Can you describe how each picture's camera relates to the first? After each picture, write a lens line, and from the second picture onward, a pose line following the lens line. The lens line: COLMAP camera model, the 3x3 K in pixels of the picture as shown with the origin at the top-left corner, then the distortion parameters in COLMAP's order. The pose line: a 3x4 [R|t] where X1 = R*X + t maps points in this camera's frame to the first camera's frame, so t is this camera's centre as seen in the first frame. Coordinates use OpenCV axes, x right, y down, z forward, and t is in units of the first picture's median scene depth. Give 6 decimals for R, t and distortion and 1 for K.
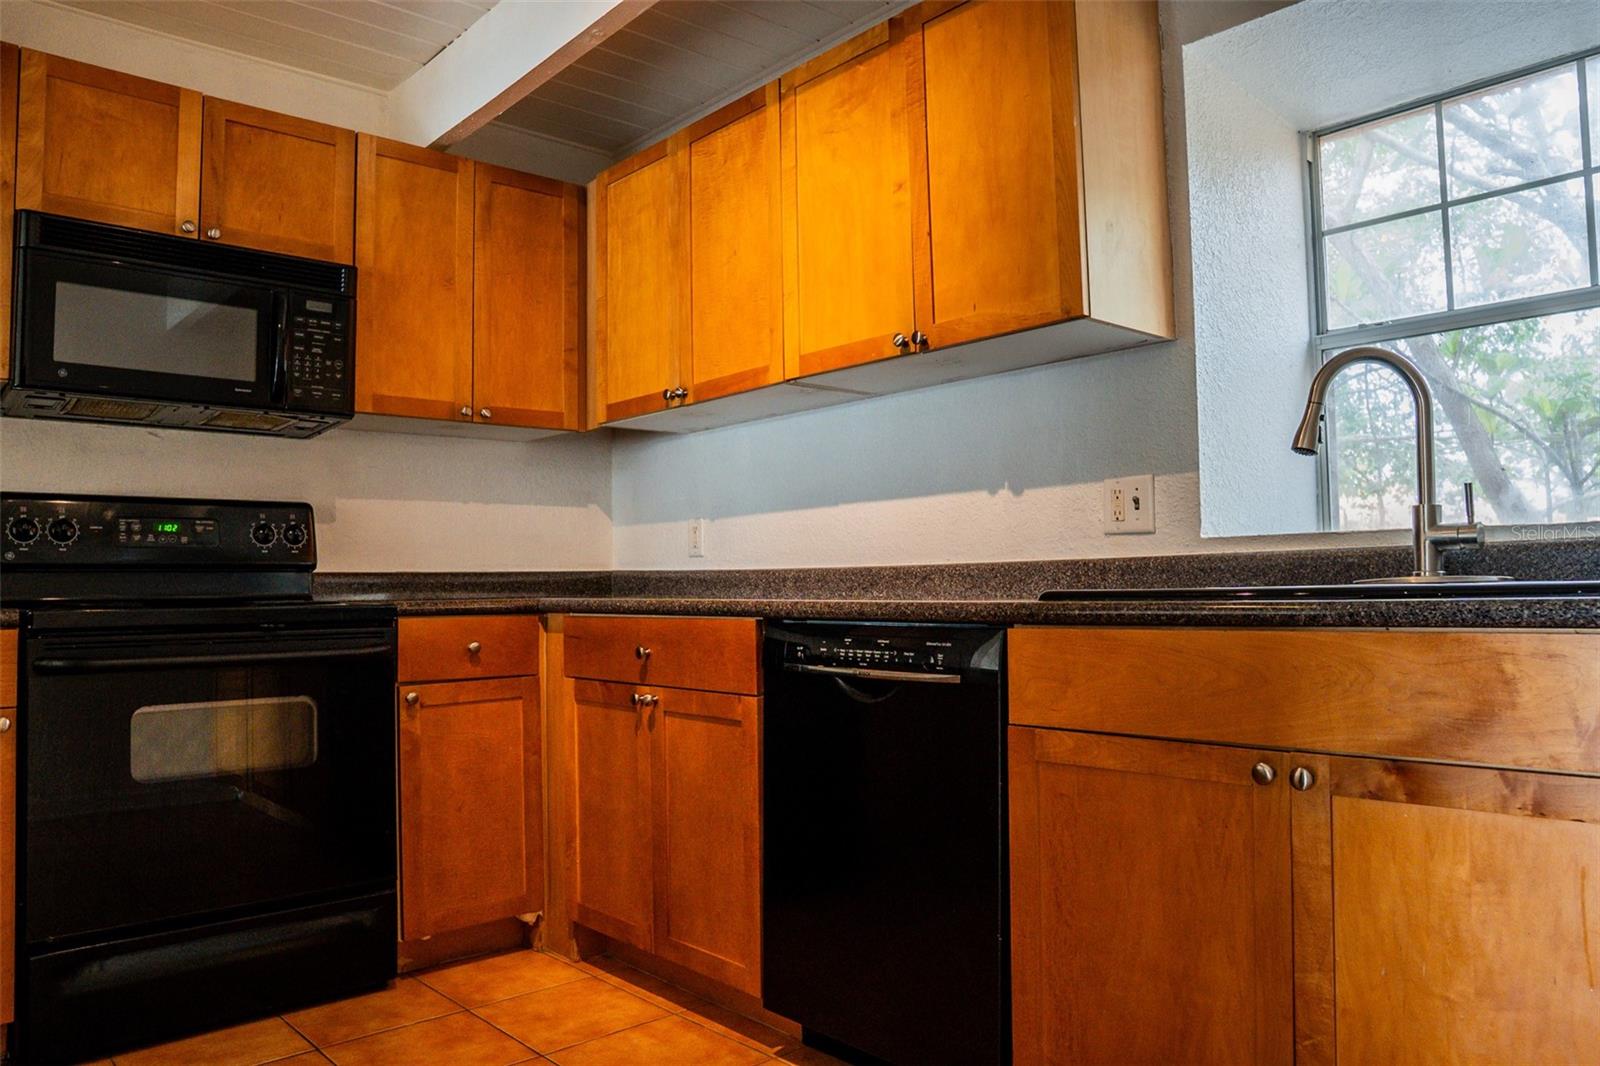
lens RADIAL K [[1147.9, 0, 802.7], [0, 1147.9, 533.6], [0, 0, 1]] dist [-0.057309, 0.037787]
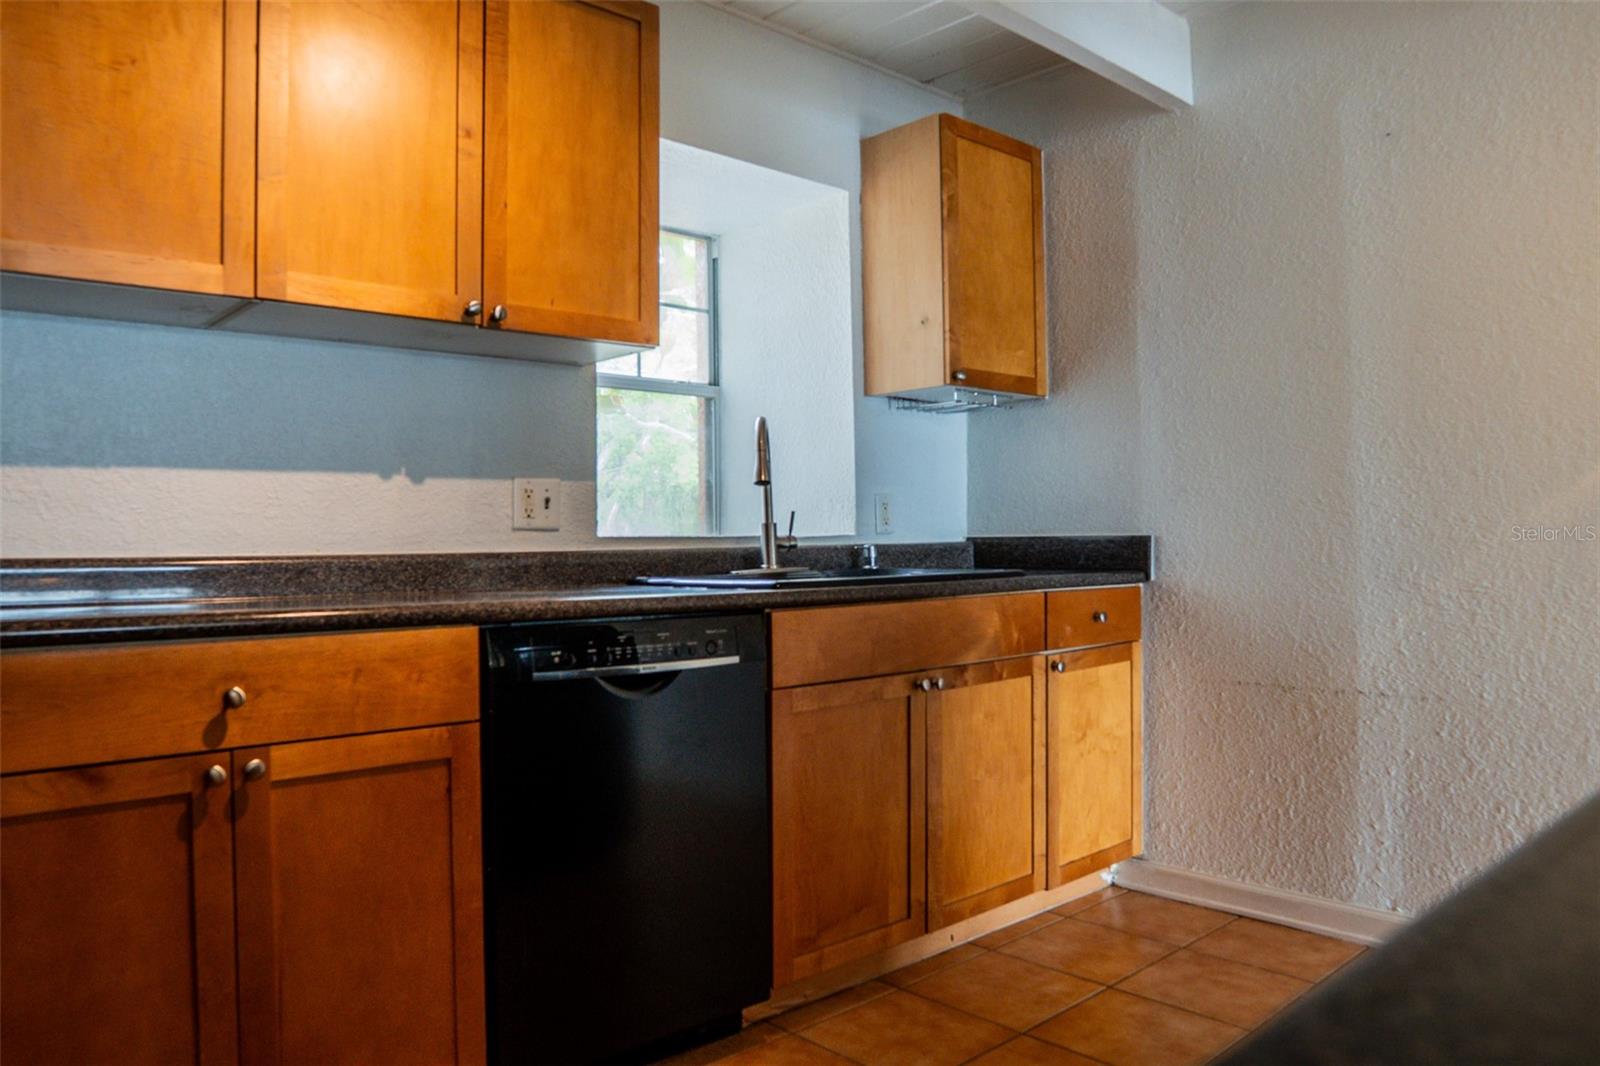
lens RADIAL K [[1147.9, 0, 803.9], [0, 1147.9, 532.7], [0, 0, 1]] dist [-0.057309, 0.037787]
pose [[-0.002182, 0.022083, 0.999754, -0.829008], [-0.038029, 0.999031, -0.022150, 0.017539], [-0.999274, -0.038068, -0.001340, 0.755594]]
